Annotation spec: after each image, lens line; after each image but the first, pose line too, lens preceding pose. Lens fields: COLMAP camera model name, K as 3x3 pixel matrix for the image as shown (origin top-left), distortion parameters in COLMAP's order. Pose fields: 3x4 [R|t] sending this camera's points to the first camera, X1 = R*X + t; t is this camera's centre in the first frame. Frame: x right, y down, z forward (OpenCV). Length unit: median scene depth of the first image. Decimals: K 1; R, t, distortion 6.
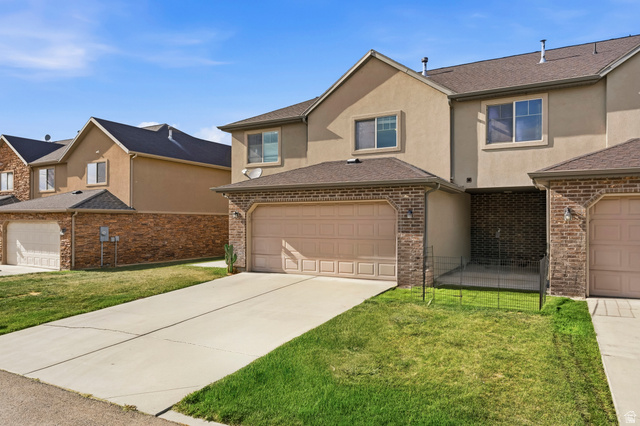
lens RADIAL K [[429.0, 0, 321.7], [0, 429.0, 224.0], [0, 0, 1]] dist [0.001865, 0.001812]
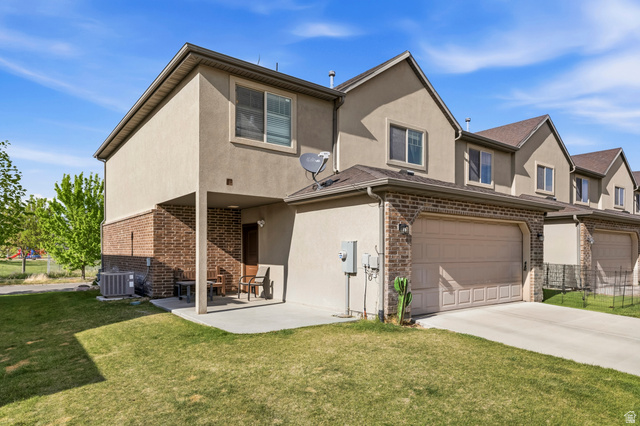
lens RADIAL K [[403.6, 0, 318.9], [0, 403.6, 255.3], [0, 0, 1]] dist [-0.003643, -0.000471]
pose [[0.409380, -0.009329, 0.912316, -0.750387], [0.000027, 0.999948, 0.010213, 0.010735], [-0.912364, -0.004156, 0.409359, 0.847227]]
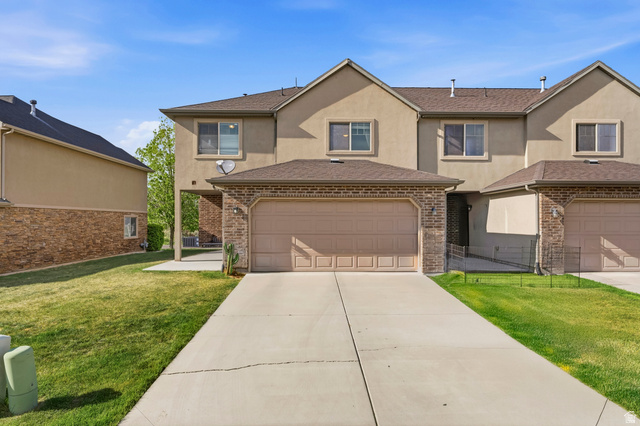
lens RADIAL K [[375.7, 0, 319.6], [0, 375.7, 221.3], [0, 0, 1]] dist [-0.000845, -0.000591]
pose [[0.868002, -0.001031, 0.496560, -0.425801], [0.001517, 0.999999, -0.000575, 0.002817], [-0.496559, 0.001253, 0.868002, 0.222700]]
